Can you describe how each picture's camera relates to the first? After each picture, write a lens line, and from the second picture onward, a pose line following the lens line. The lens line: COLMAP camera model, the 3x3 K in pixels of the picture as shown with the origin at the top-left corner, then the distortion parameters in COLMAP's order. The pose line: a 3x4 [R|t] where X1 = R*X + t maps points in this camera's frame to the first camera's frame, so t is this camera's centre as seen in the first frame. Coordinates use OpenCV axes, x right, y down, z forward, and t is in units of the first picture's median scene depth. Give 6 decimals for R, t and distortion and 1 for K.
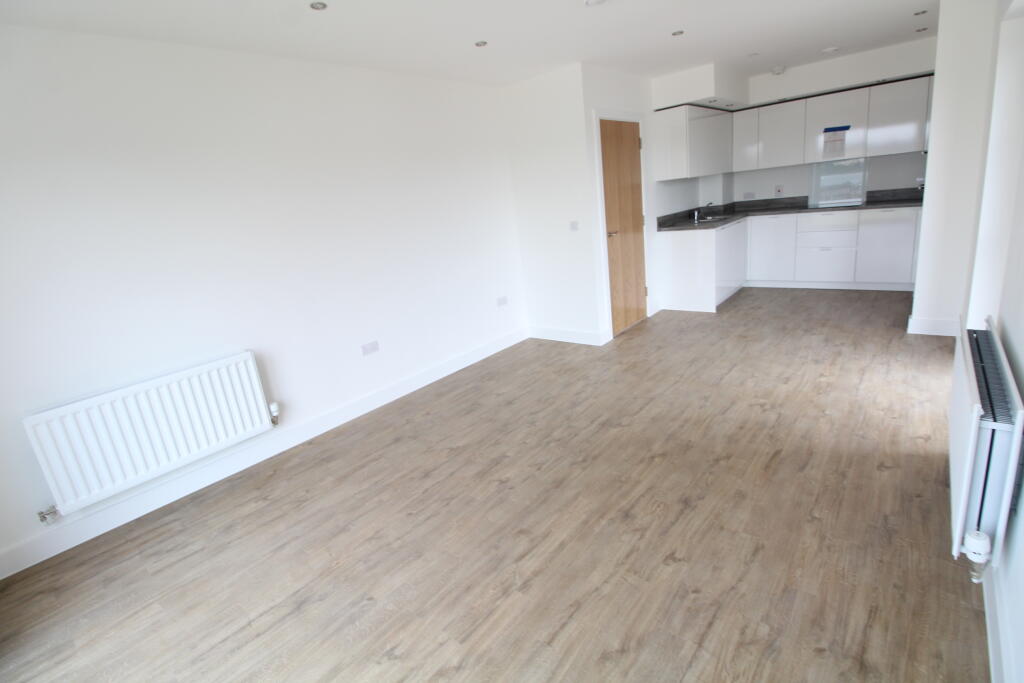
lens RADIAL K [[474.0, 0, 509.6], [0, 474.0, 327.8], [0, 0, 1]] dist [-0.000063, -0.013380]
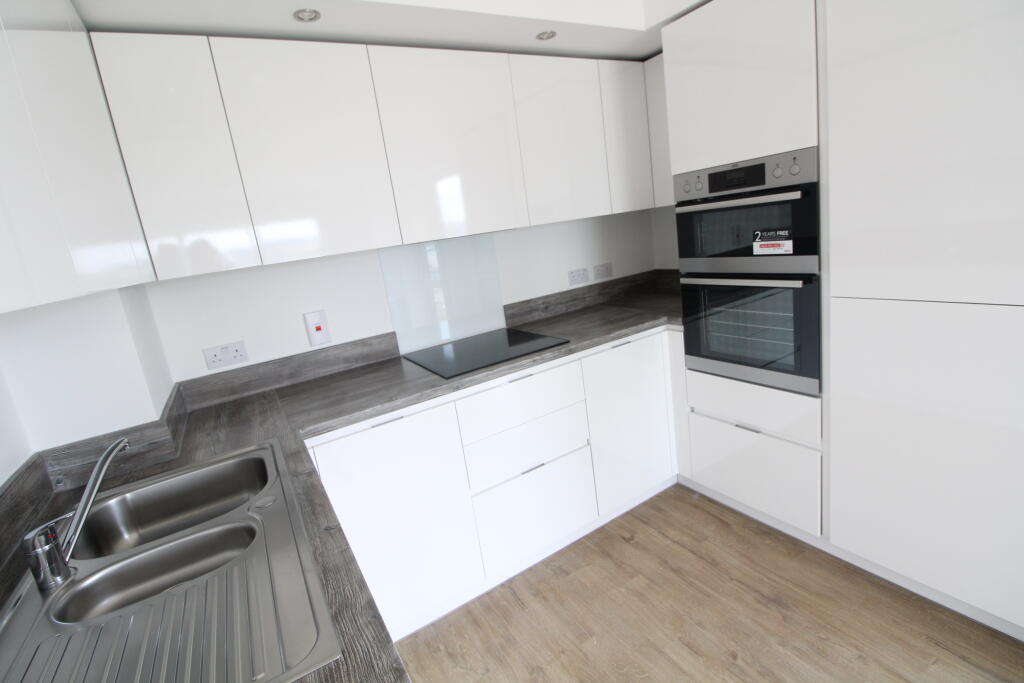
lens RADIAL K [[474.0, 0, 509.6], [0, 474.0, 327.8], [0, 0, 1]] dist [-0.000063, -0.013380]
pose [[0.338333, -0.127648, 0.932329, 0.603793], [0.342250, 0.939599, 0.004444, -0.489903], [-0.876582, 0.317586, 0.361585, 1.521119]]
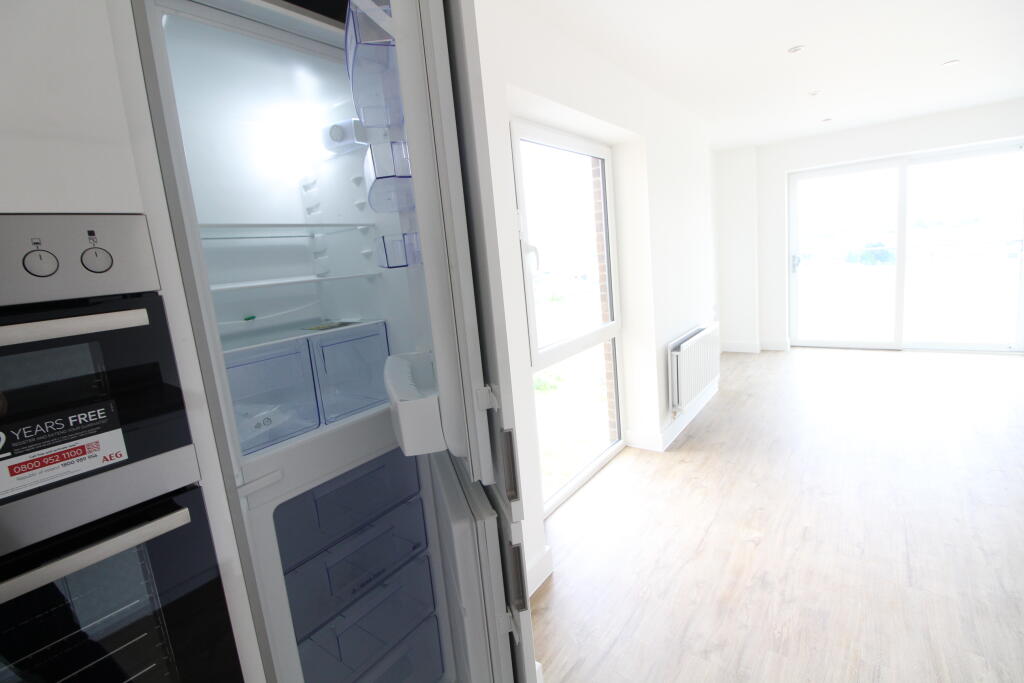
lens RADIAL K [[474.0, 0, 509.6], [0, 474.0, 327.8], [0, 0, 1]] dist [-0.000063, -0.013380]
pose [[-0.976447, 0.213140, -0.033498, 1.062070], [0.181602, 0.895741, 0.405794, -0.570259], [0.116497, 0.390153, -0.913350, 1.606048]]
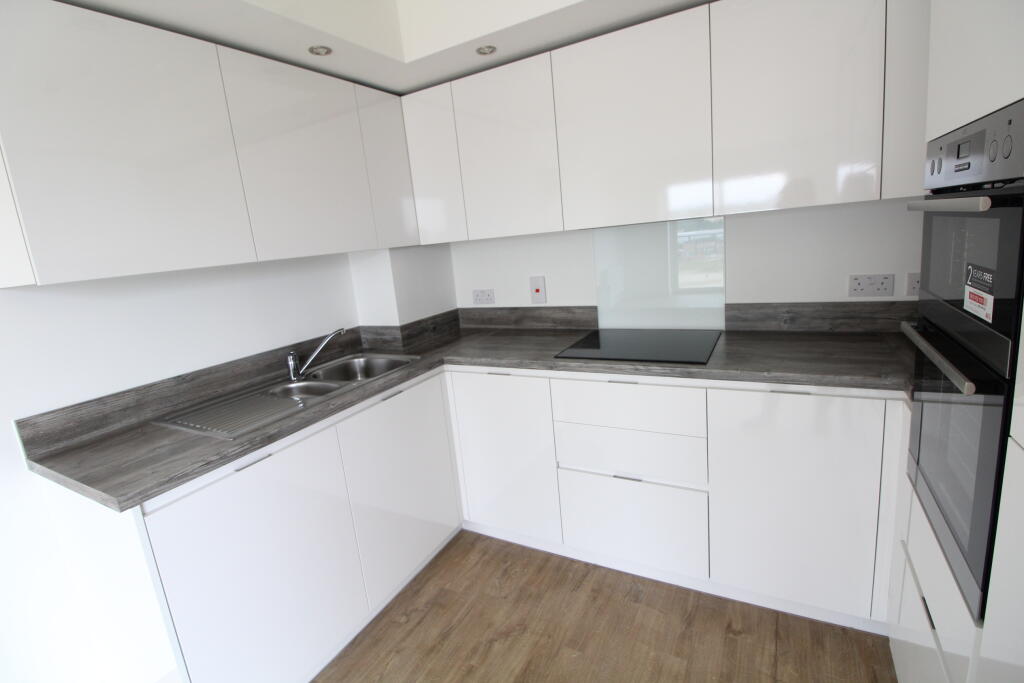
lens RADIAL K [[474.0, 0, 509.6], [0, 474.0, 327.8], [0, 0, 1]] dist [-0.000063, -0.013380]
pose [[0.982797, -0.016055, 0.183992, 0.935408], [0.033231, 0.995328, -0.090652, -0.438582], [-0.181676, 0.095207, 0.978739, 1.195186]]
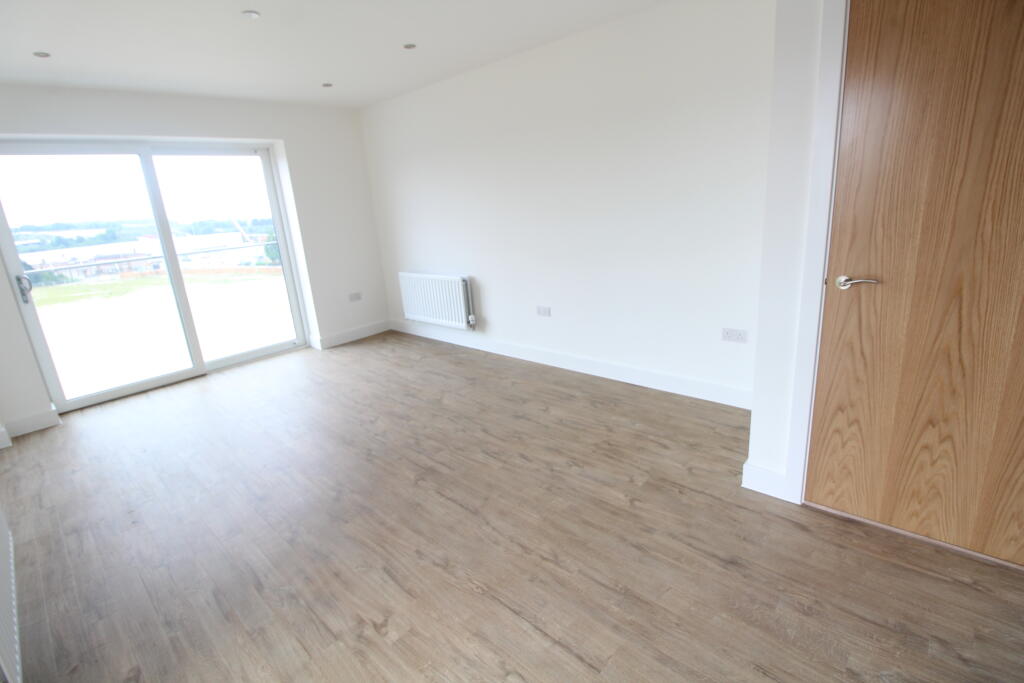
lens RADIAL K [[474.0, 0, 509.6], [0, 474.0, 327.8], [0, 0, 1]] dist [-0.000063, -0.013380]
pose [[-0.030342, 0.372934, -0.927361, 0.907326], [-0.181754, 0.910263, 0.372005, -0.386581], [0.982876, 0.179839, 0.040164, 1.061185]]
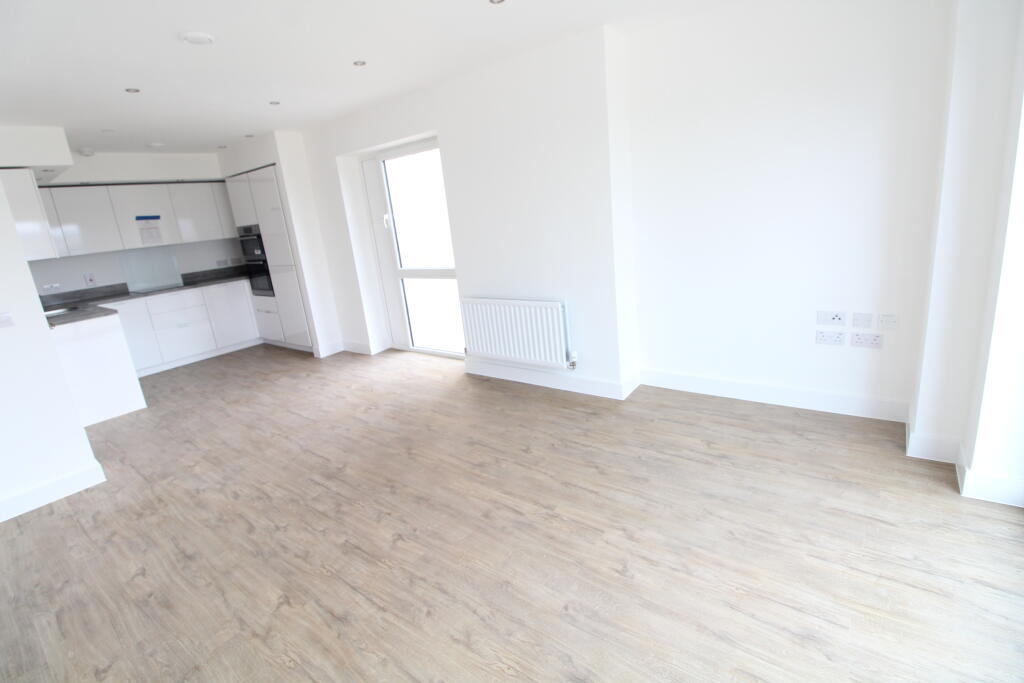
lens RADIAL K [[474.0, 0, 509.6], [0, 474.0, 327.8], [0, 0, 1]] dist [-0.000063, -0.013380]
pose [[-0.027502, -0.127597, 0.991445, -0.706946], [0.361564, 0.923398, 0.128869, -0.064083], [-0.931942, 0.362015, 0.020739, 0.540552]]
